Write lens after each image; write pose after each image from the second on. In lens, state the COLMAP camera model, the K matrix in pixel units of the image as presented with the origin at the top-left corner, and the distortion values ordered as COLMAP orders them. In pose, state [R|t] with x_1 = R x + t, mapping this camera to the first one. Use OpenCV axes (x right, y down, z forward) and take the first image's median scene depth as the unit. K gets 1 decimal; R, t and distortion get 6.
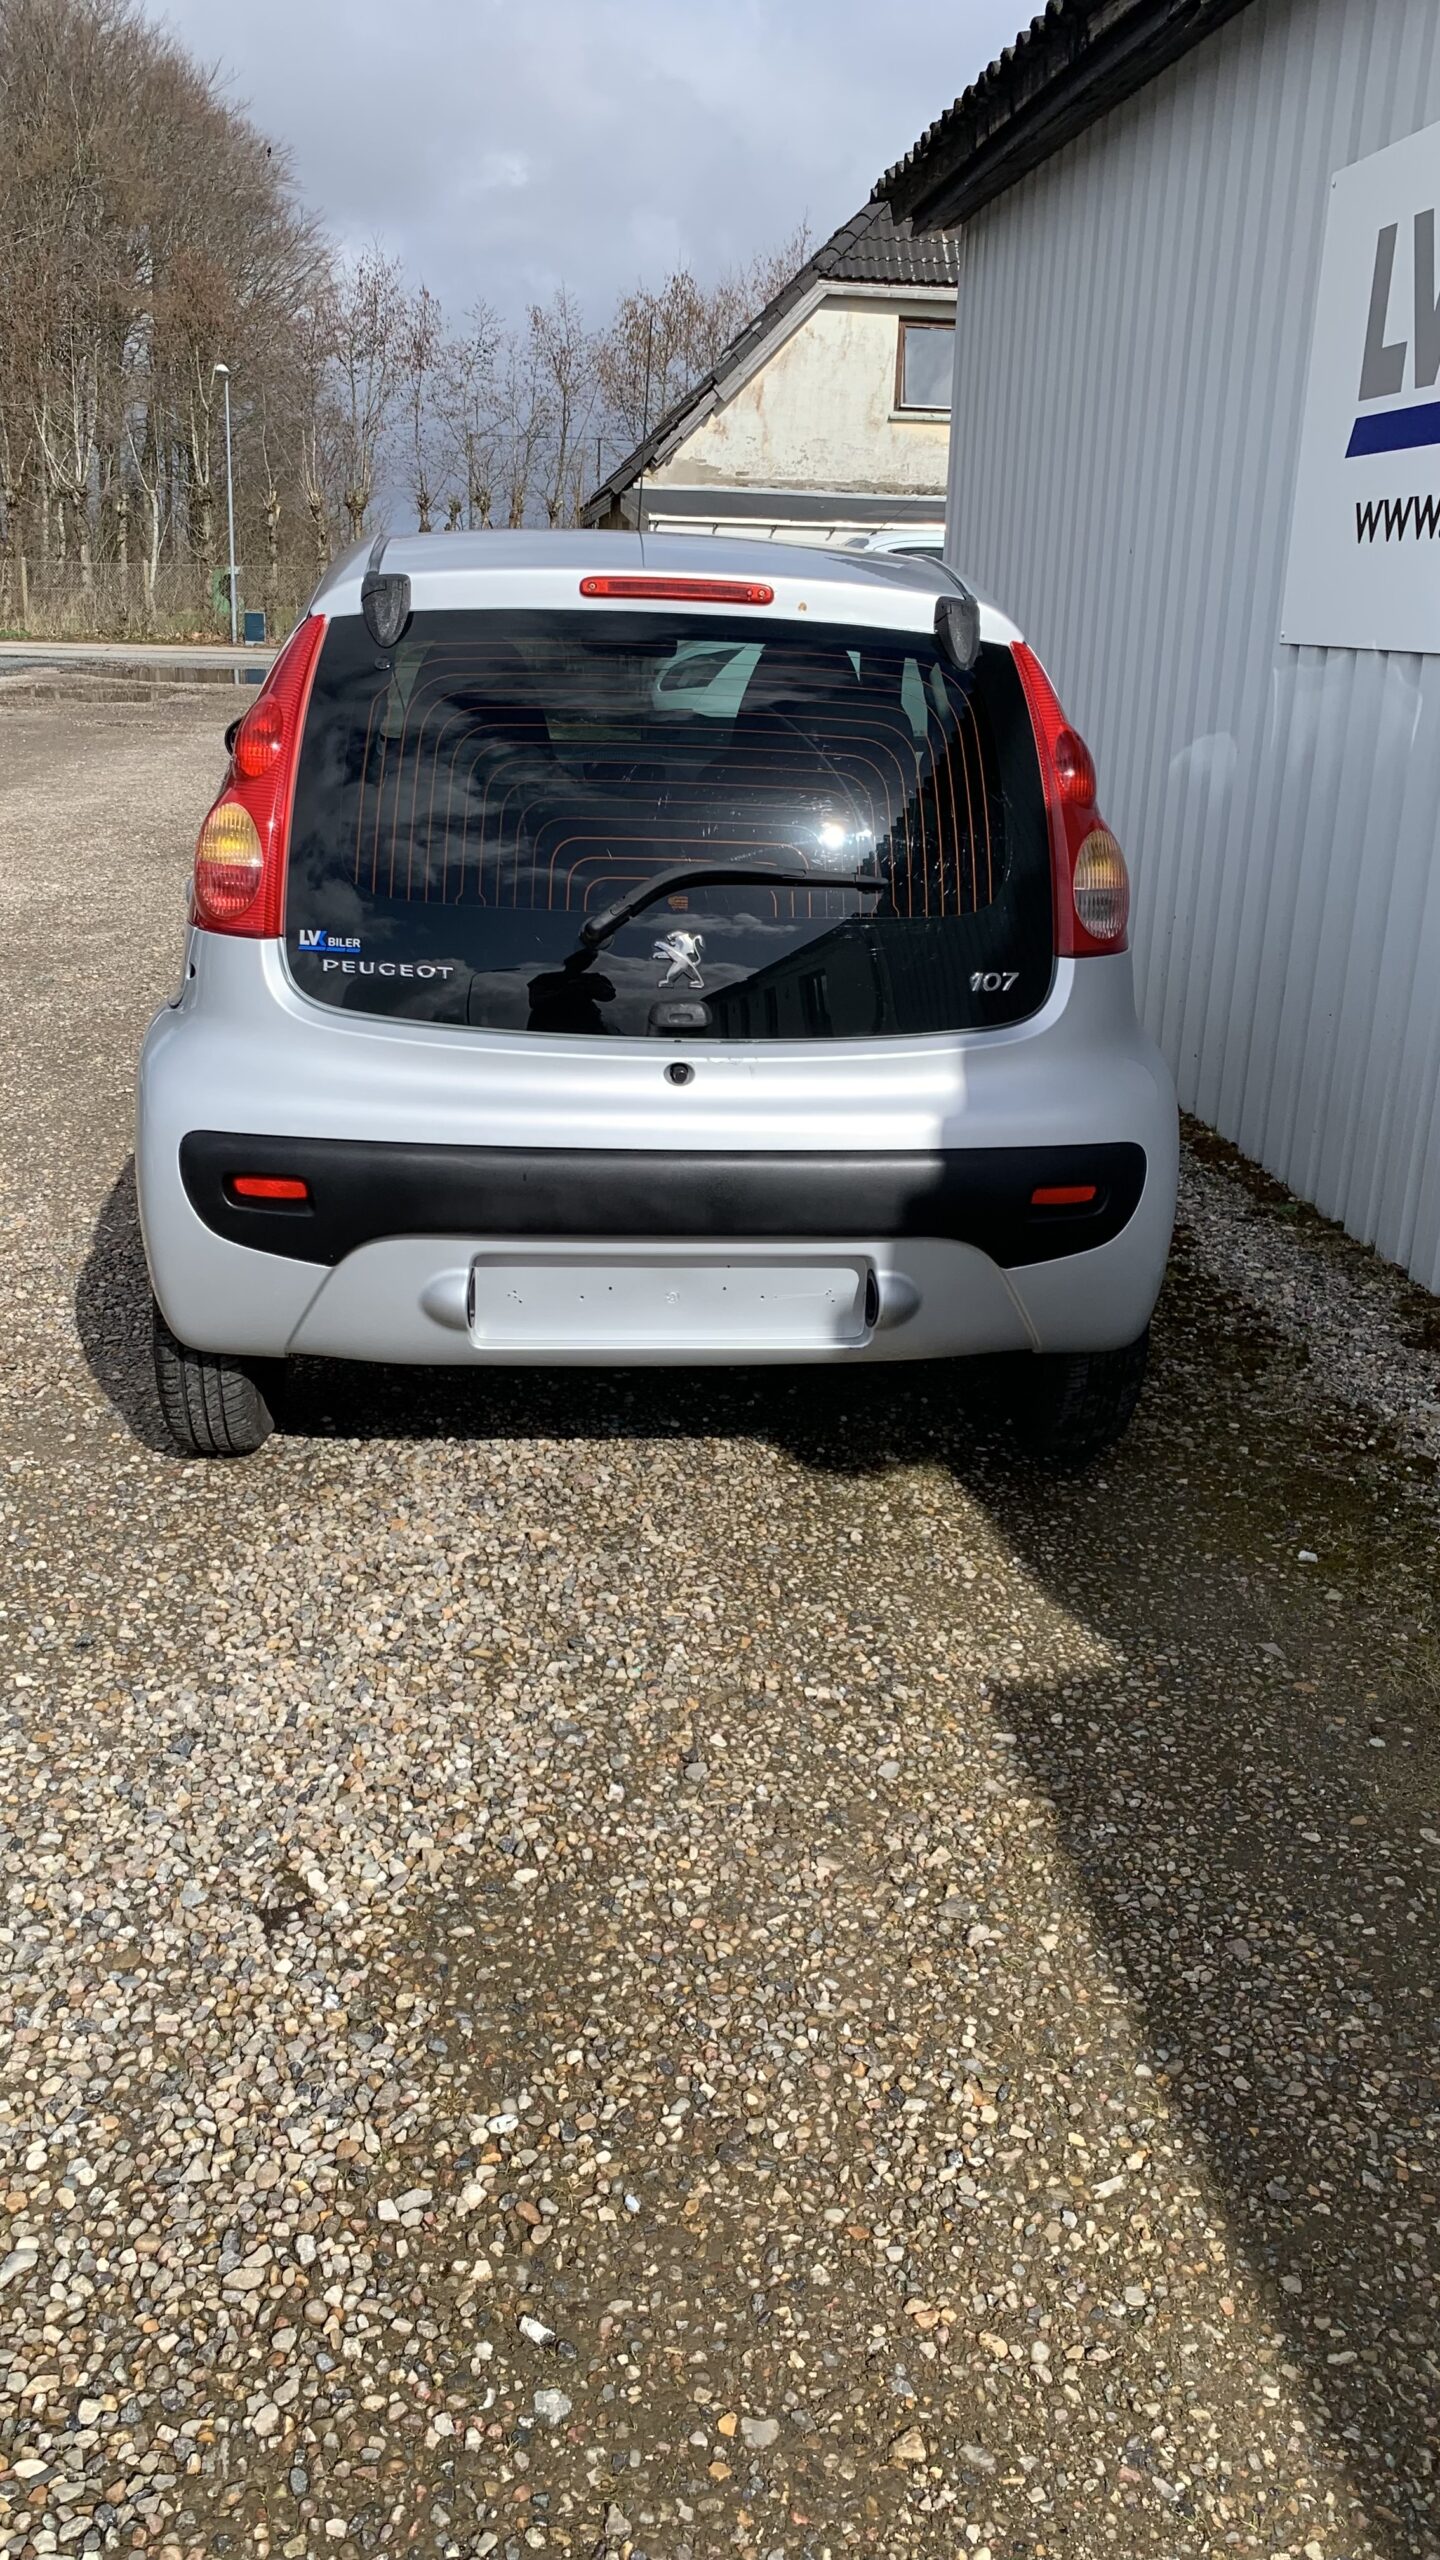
lens RADIAL K [[1923.7, 0, 720.0], [0, 1923.7, 1280.0], [0, 0, 1]] dist [-0.013882, -0.008274]
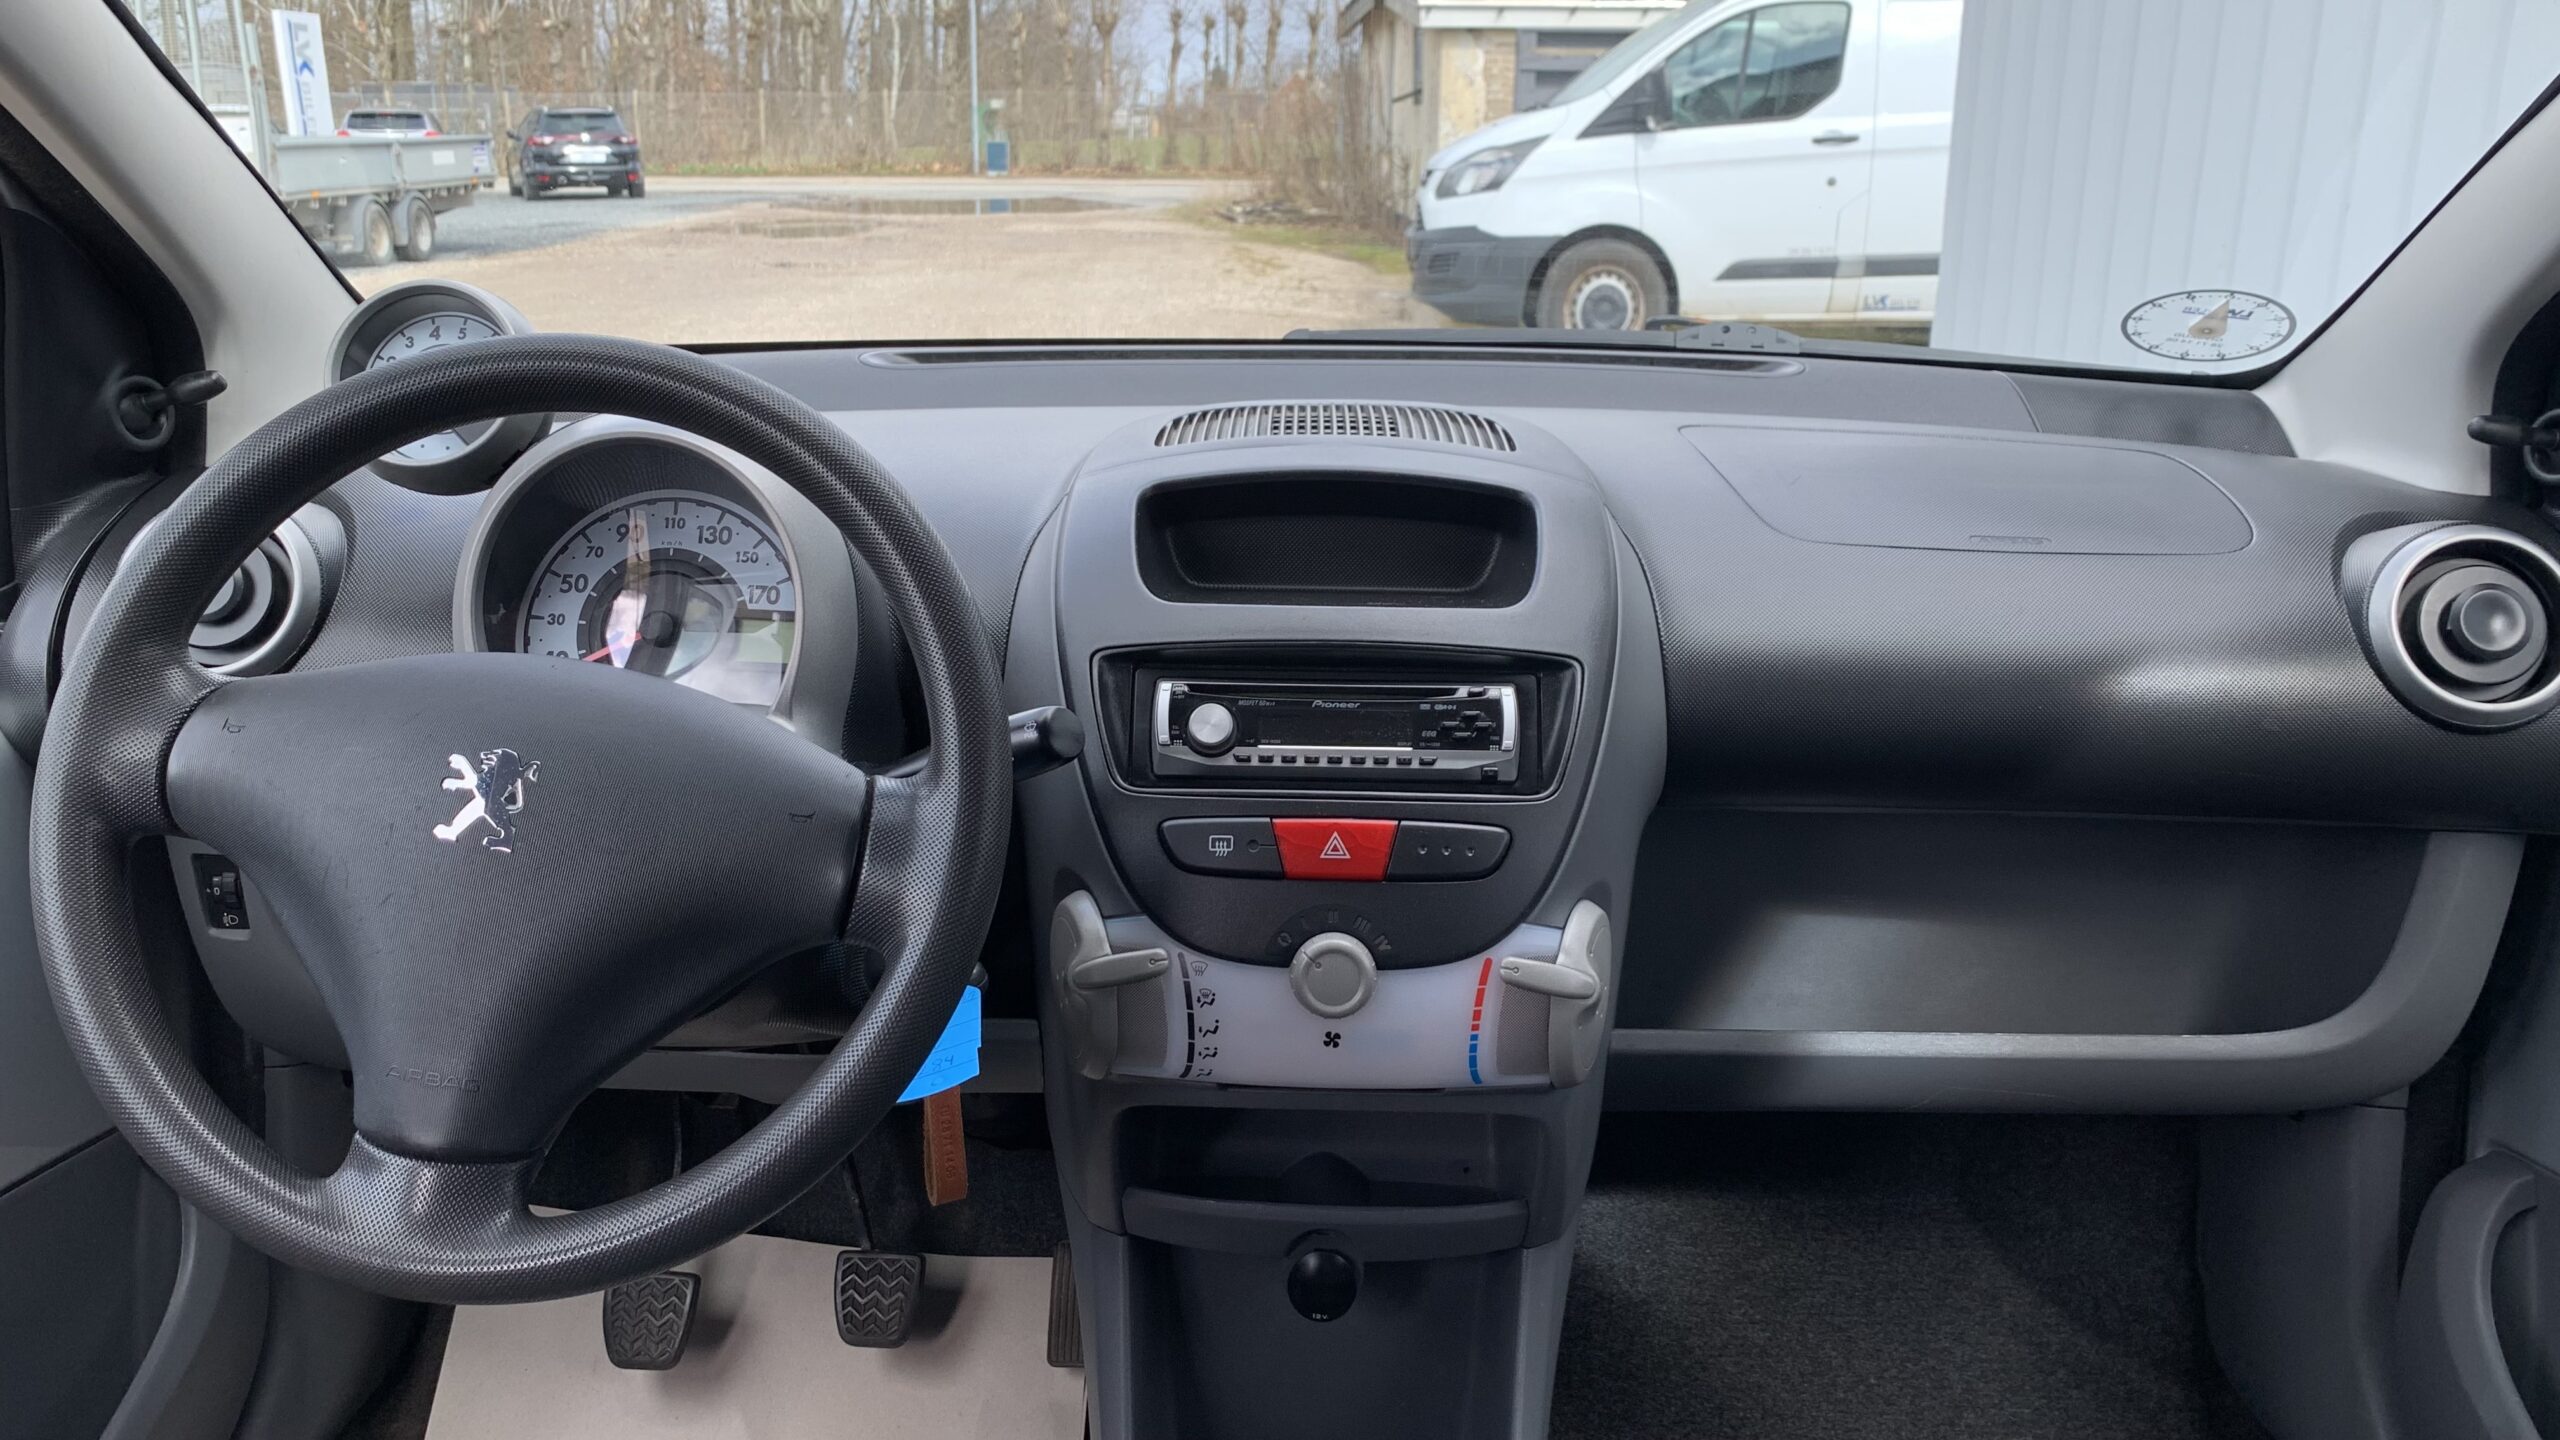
lens RADIAL K [[2002.0, 0, 1280.0], [0, 2002.0, 720.0], [0, 0, 1]] dist [-0.037080, -0.005384]
pose [[0.994445, 0.000648, -0.105256, -0.014913], [-0.005746, 0.998824, -0.048137, -0.193356], [0.105102, 0.048474, 0.993279, 0.630246]]
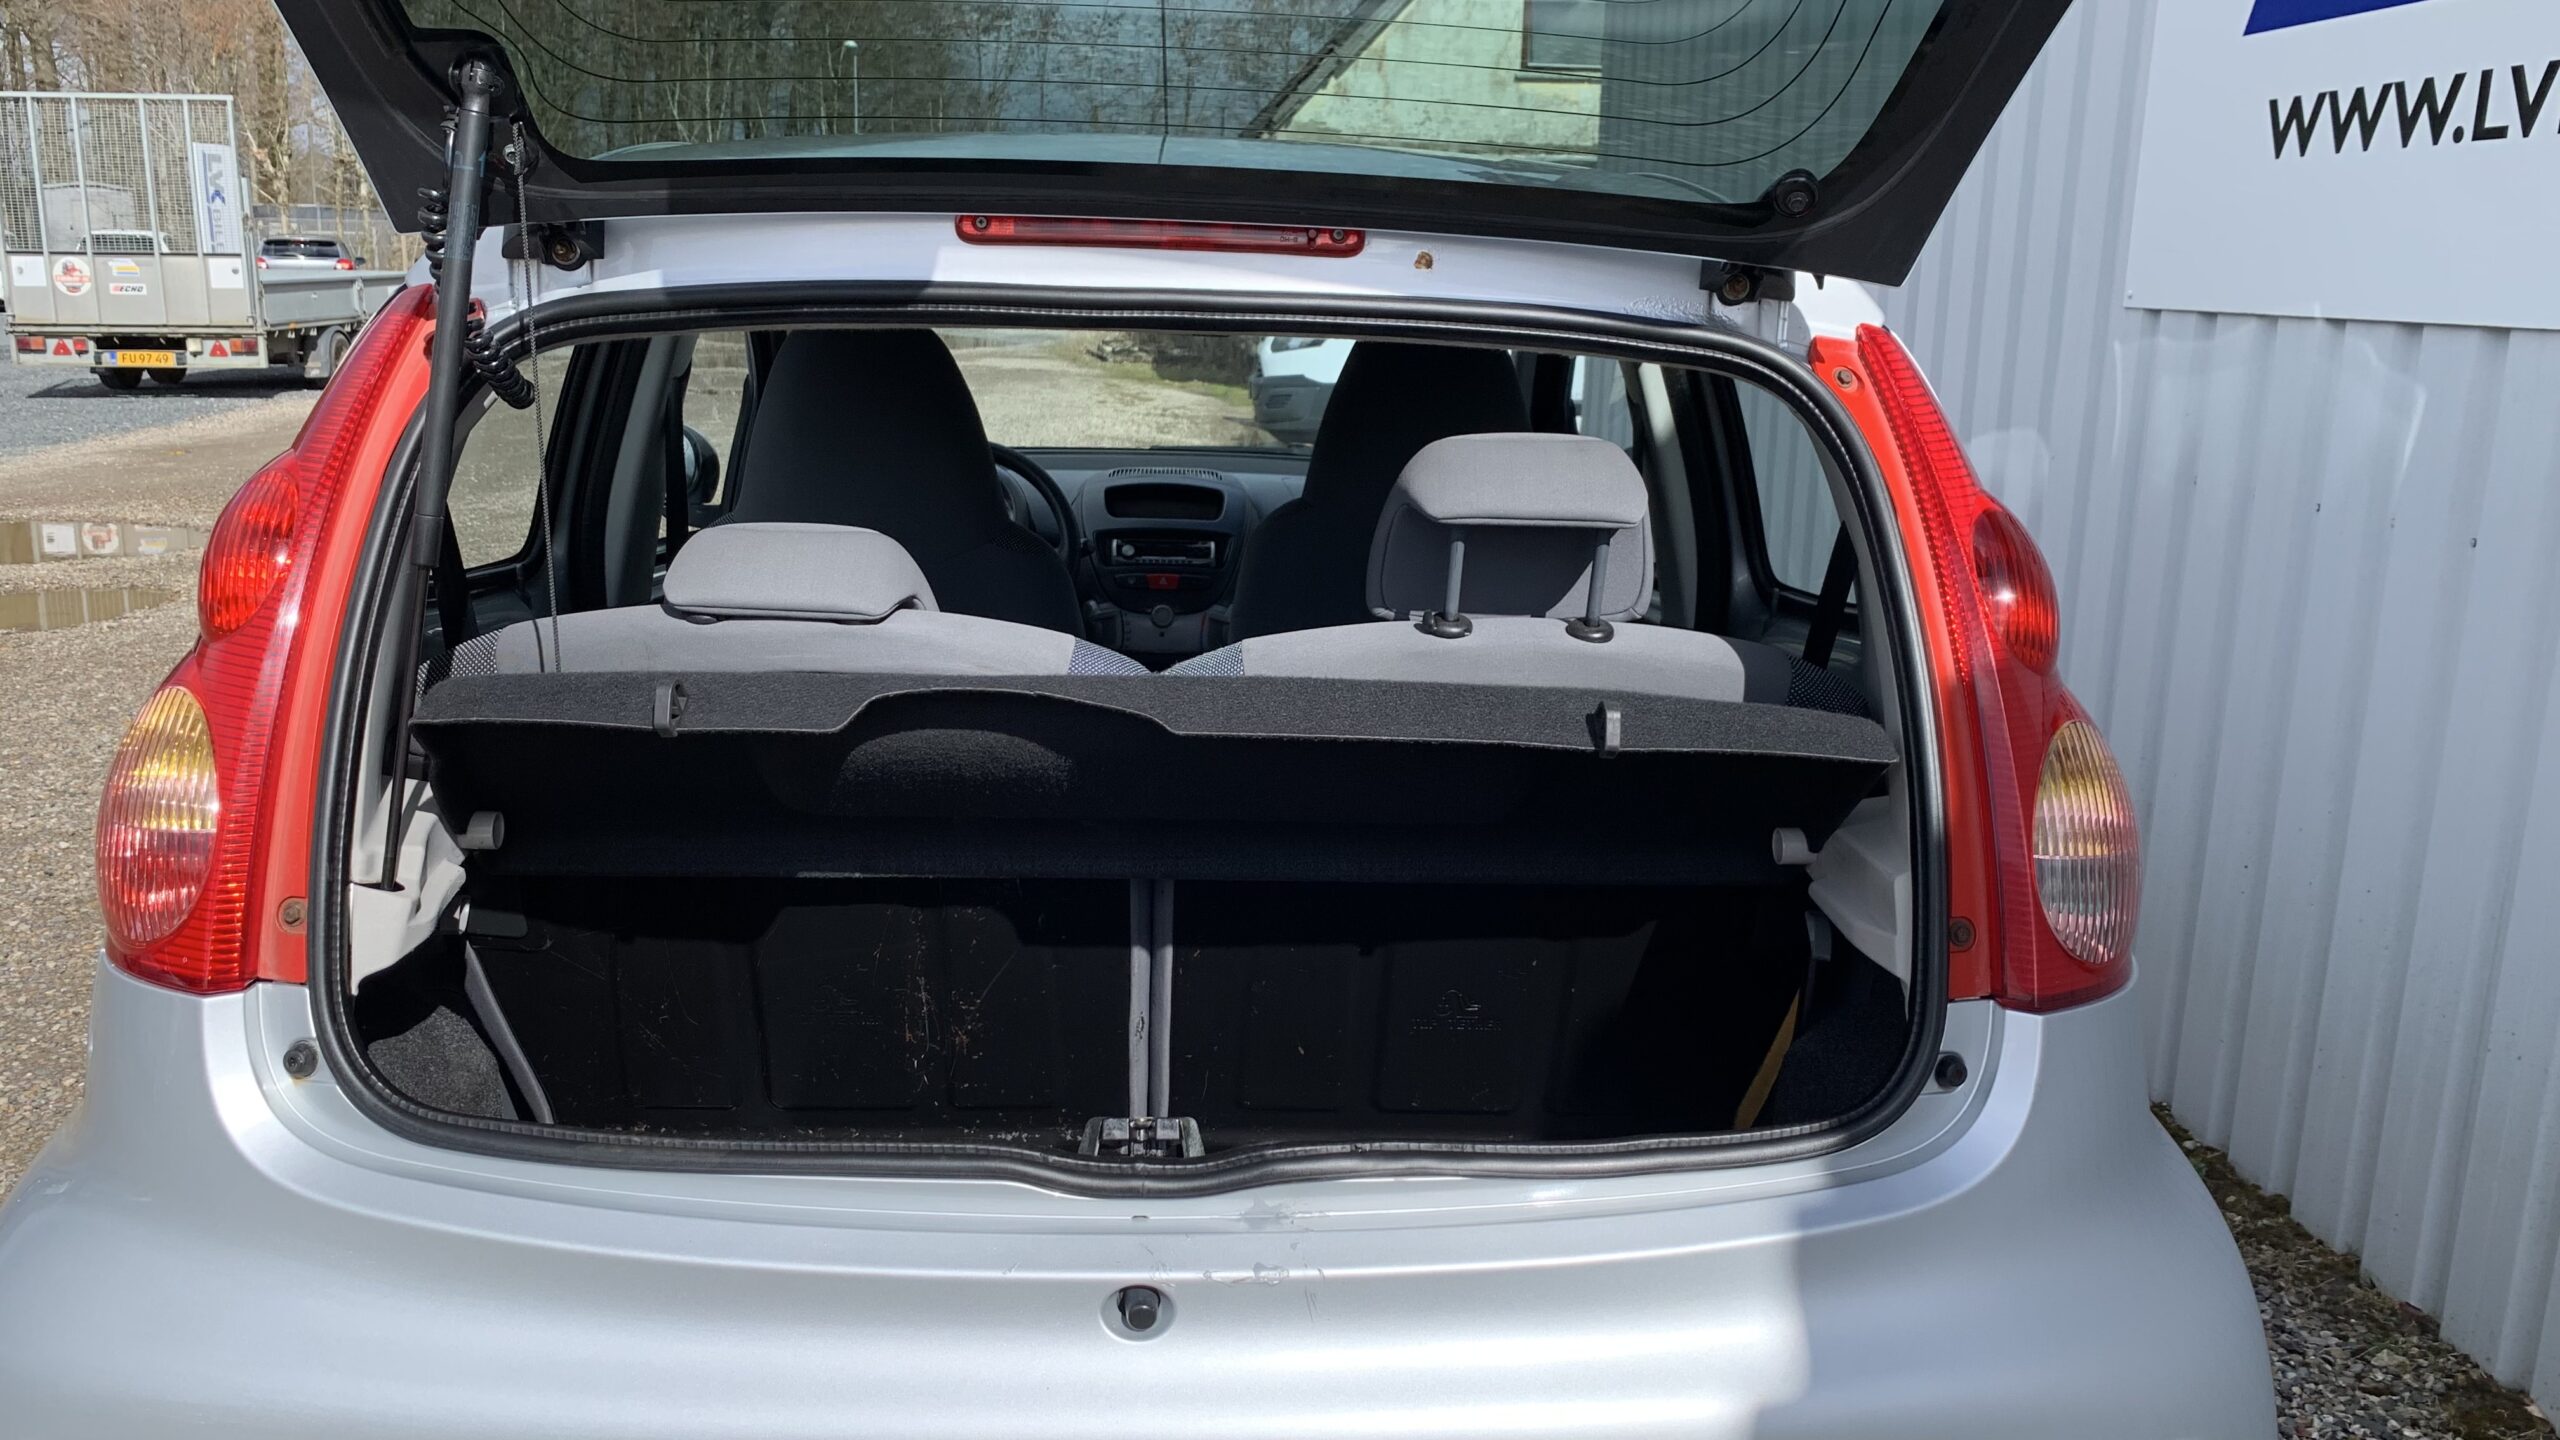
lens RADIAL K [[1923.7, 0, 1280.0], [0, 1923.7, 720.0], [0, 0, 1]] dist [-0.013882, -0.008274]
pose [[0.999378, -0.002519, -0.035163, 0.015664], [-0.001235, 0.994329, -0.106345, -0.117480], [0.035231, 0.106322, 0.993707, 0.340007]]
